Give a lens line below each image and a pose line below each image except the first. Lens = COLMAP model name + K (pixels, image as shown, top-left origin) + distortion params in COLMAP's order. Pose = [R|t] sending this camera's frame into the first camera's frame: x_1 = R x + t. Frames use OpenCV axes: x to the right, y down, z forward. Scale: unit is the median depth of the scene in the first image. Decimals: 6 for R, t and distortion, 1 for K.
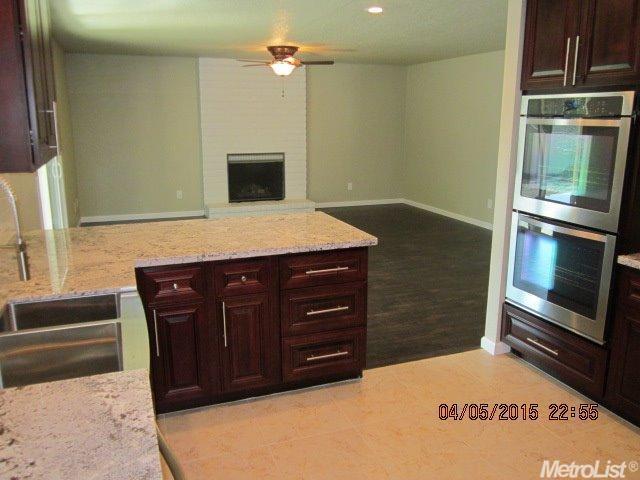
lens RADIAL K [[535.5, 0, 318.5], [0, 535.5, 239.5], [0, 0, 1]] dist [-0.033785, -0.007008]
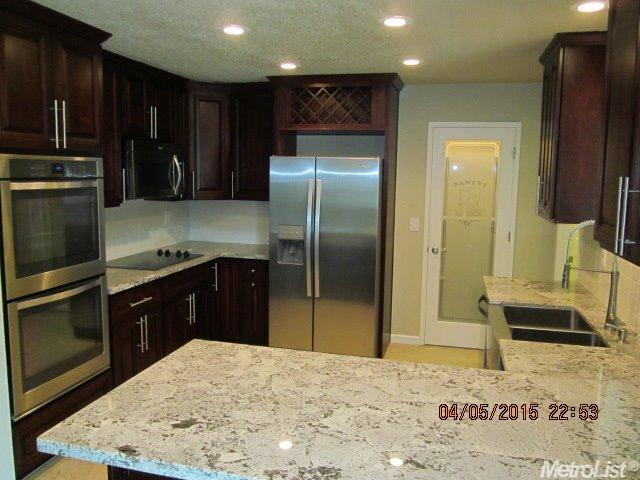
lens RADIAL K [[535.5, 0, 320.6], [0, 535.5, 239.4], [0, 0, 1]] dist [-0.033785, -0.007008]
pose [[-0.811432, -0.089635, 0.577533, -0.511627], [0.113859, 0.944992, 0.306638, -0.384227], [-0.573249, 0.314573, -0.756590, 1.547860]]
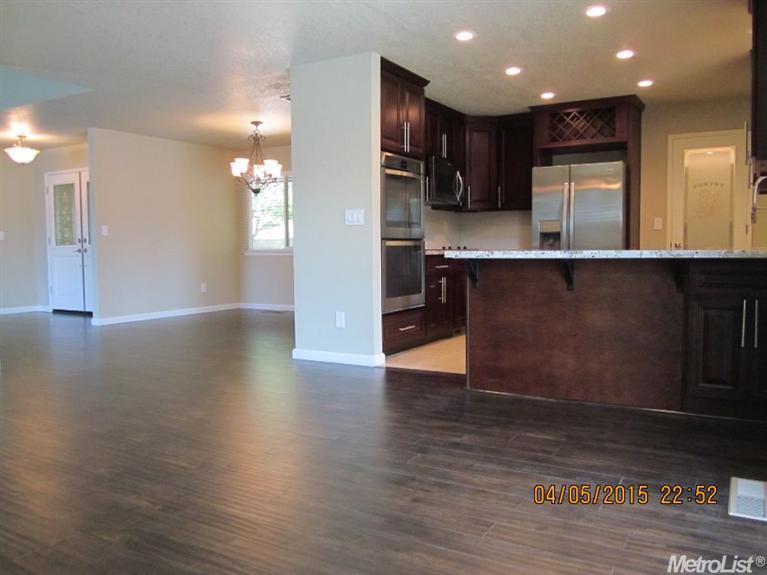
lens RADIAL K [[641.8, 0, 381.1], [0, 641.8, 287.4], [0, 0, 1]] dist [-0.033785, -0.007008]
pose [[-0.614703, -0.044860, 0.787482, -1.019613], [0.185858, 0.962031, 0.199883, -0.303390], [-0.766549, 0.269228, -0.583025, 2.317913]]
